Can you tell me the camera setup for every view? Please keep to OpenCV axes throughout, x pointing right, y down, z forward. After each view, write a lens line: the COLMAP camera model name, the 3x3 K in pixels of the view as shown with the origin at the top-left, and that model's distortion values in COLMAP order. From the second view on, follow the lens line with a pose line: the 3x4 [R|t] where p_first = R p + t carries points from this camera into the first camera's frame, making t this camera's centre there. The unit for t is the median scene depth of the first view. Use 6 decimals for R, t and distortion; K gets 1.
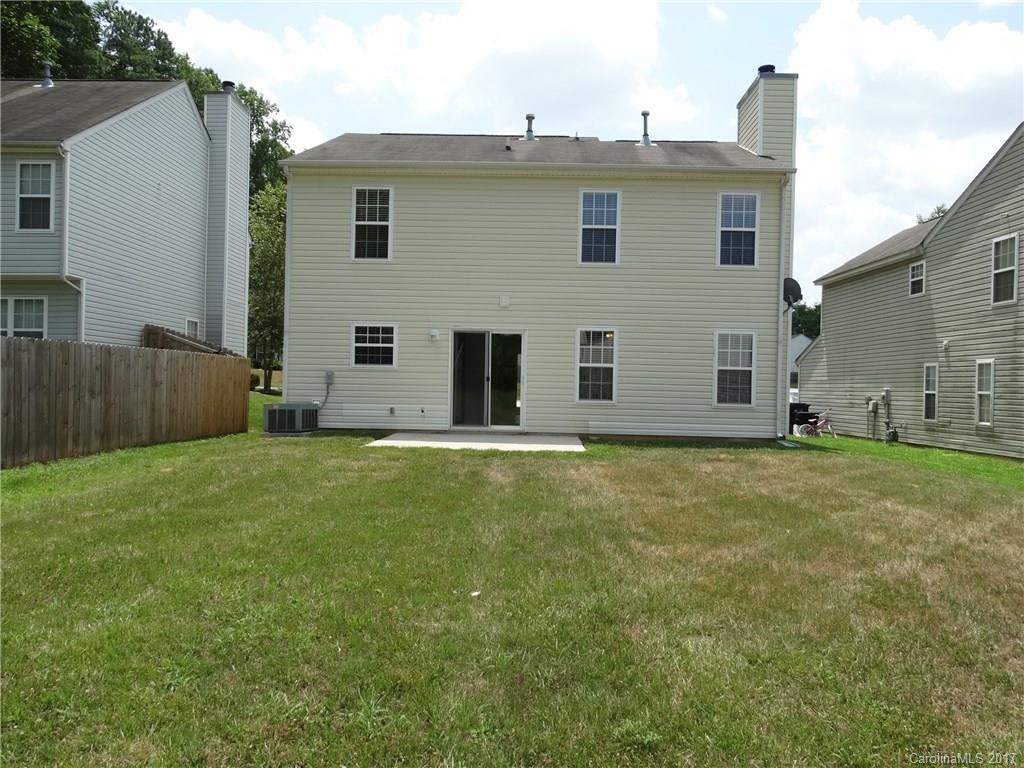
lens RADIAL K [[697.4, 0, 512.0], [0, 697.4, 384.0], [0, 0, 1]] dist [-0.022945, -0.000585]
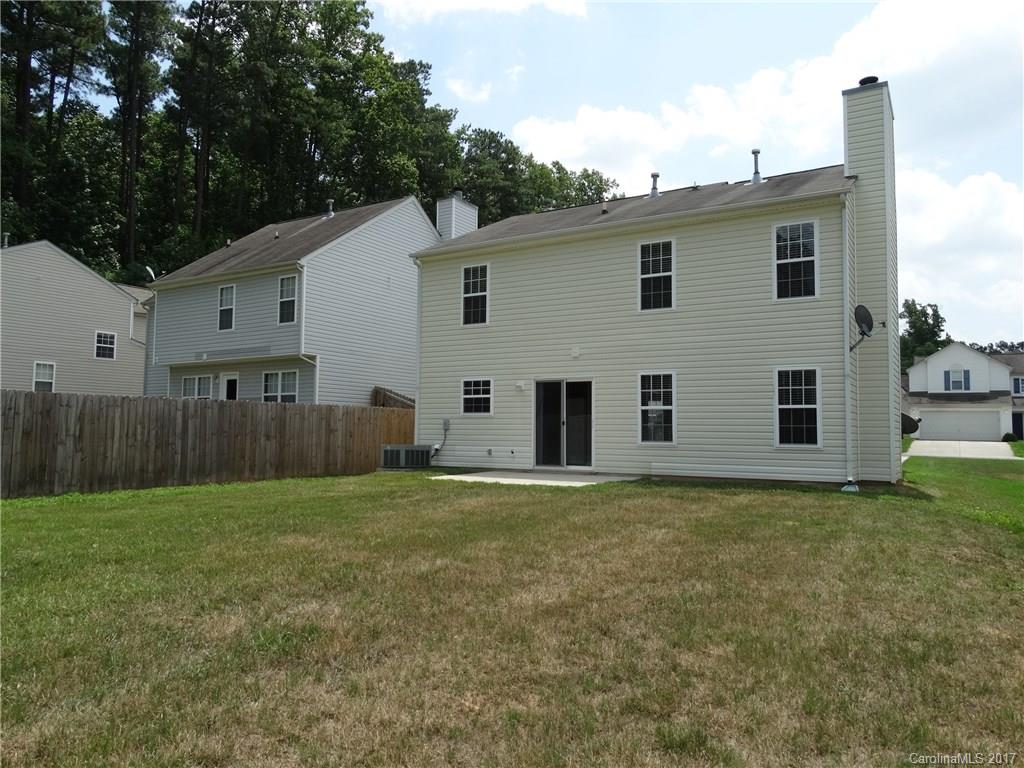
lens RADIAL K [[713.5, 0, 512.0], [0, 713.5, 384.0], [0, 0, 1]] dist [-0.061653, -0.000367]
pose [[0.863407, -0.045699, -0.502434, 0.464382], [0.010728, 0.997327, -0.072278, 0.011697], [0.504394, 0.057015, 0.861589, -0.015964]]
